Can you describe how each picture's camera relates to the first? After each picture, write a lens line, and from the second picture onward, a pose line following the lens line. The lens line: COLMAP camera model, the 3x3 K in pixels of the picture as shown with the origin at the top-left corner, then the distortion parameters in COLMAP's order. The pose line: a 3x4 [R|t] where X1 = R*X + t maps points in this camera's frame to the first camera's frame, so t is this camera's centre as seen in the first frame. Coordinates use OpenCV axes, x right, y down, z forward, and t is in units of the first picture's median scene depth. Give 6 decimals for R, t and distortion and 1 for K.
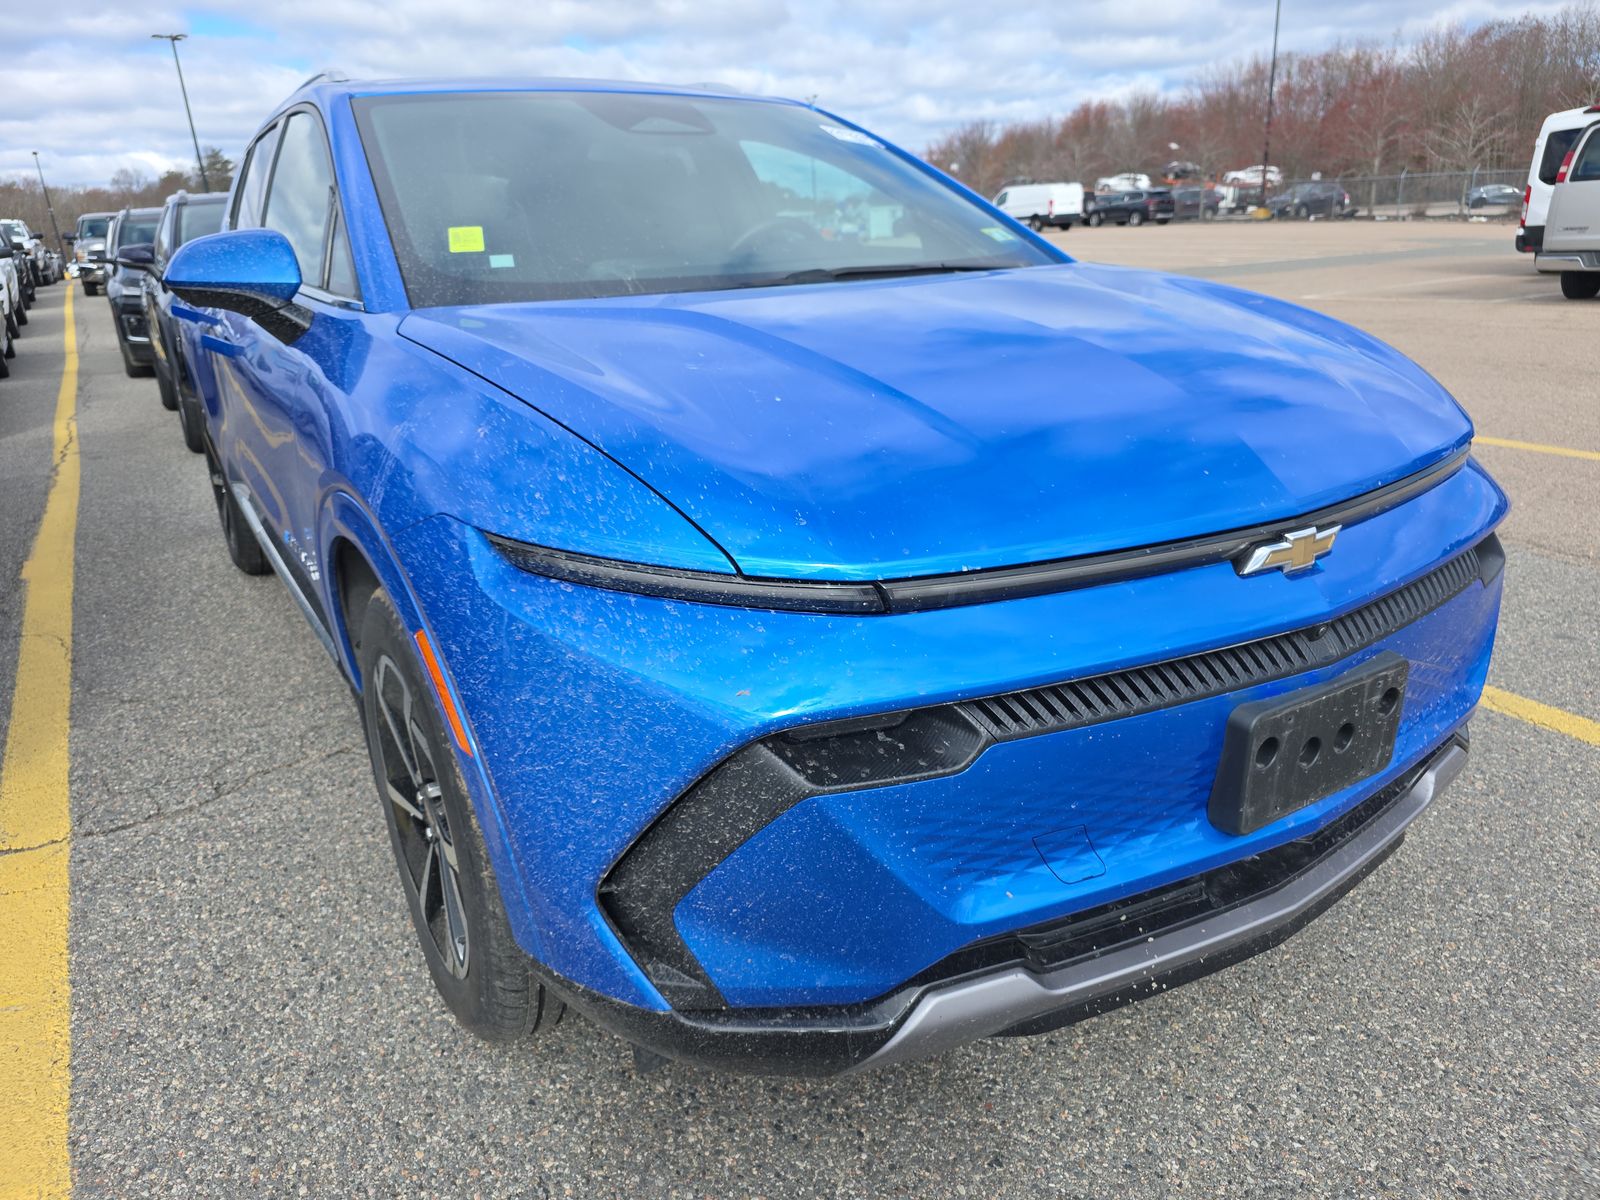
lens RADIAL K [[1065.6, 0, 800.0], [0, 1065.6, 600.0], [0, 0, 1]] dist [0.033485, 0.000062]
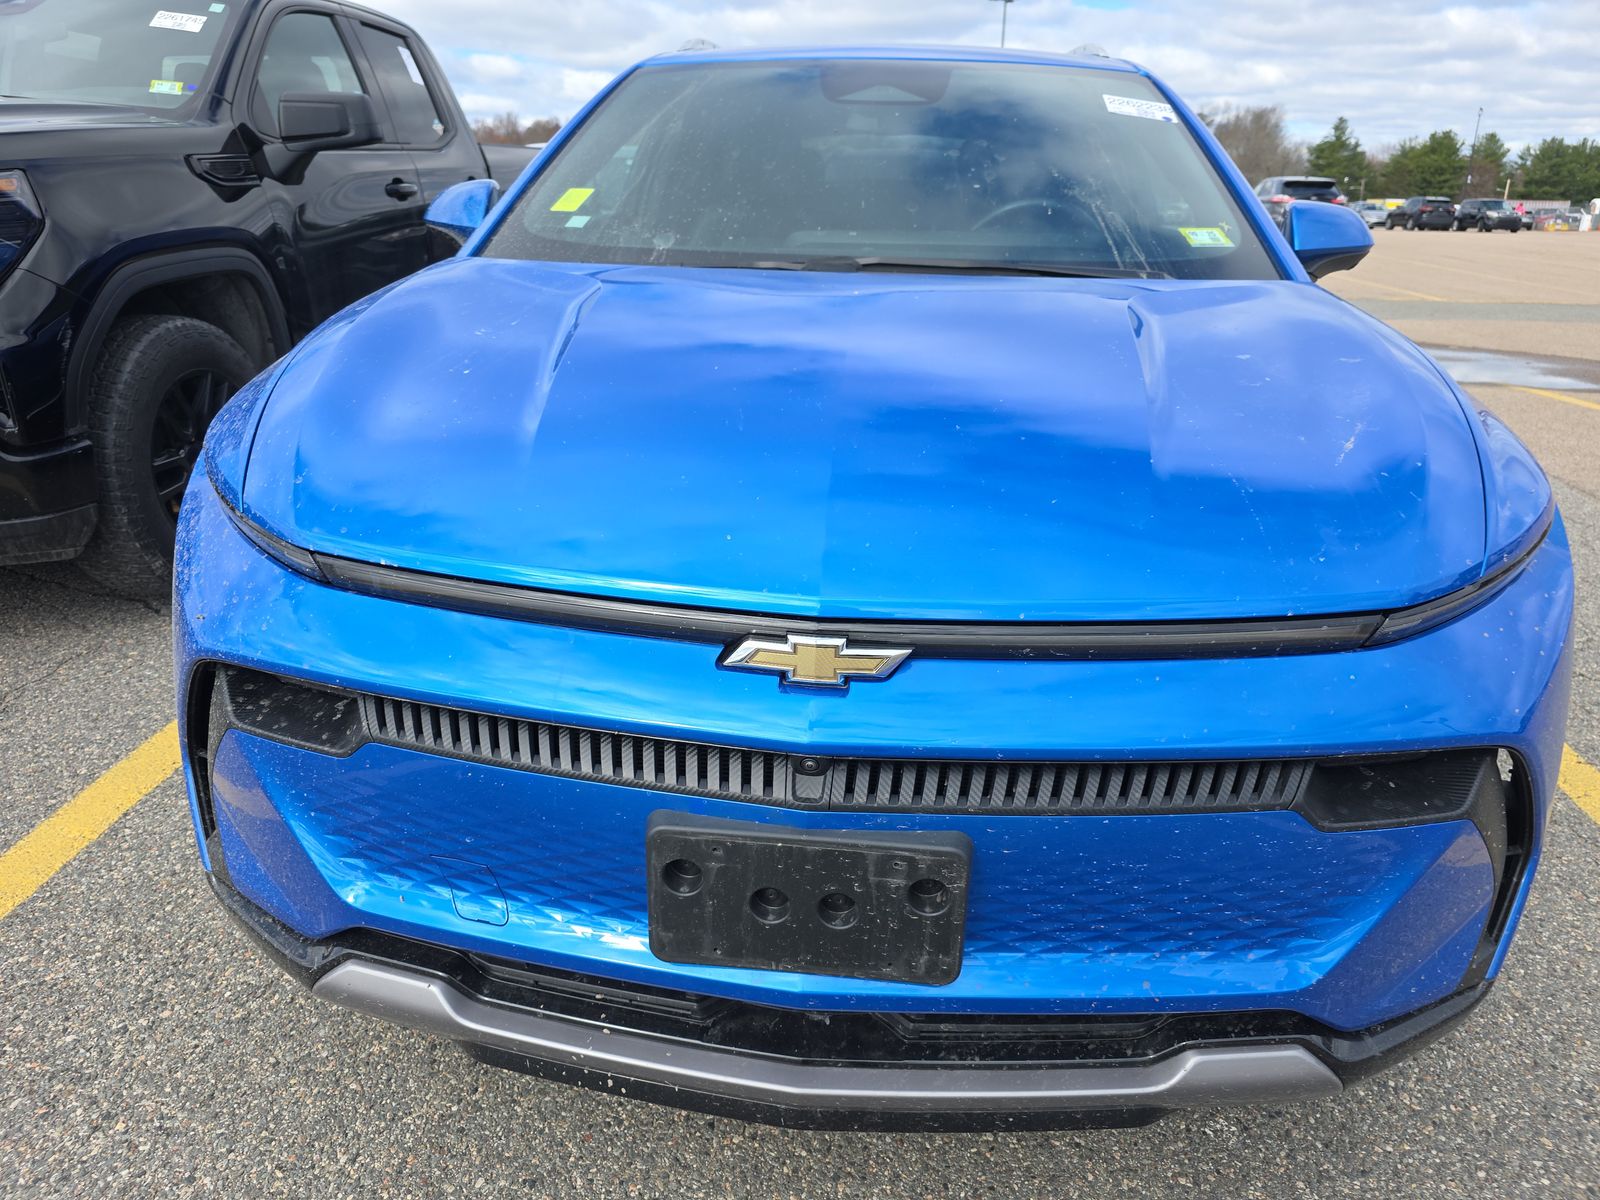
lens RADIAL K [[1080.4, 0, 800.0], [0, 1080.4, 600.0], [0, 0, 1]] dist [0.033838, 0.000048]
pose [[0.790153, 0.263465, -0.553394, 0.883882], [-0.245350, 0.963363, 0.108328, -0.172992], [0.561660, 0.050180, 0.825845, 0.330232]]
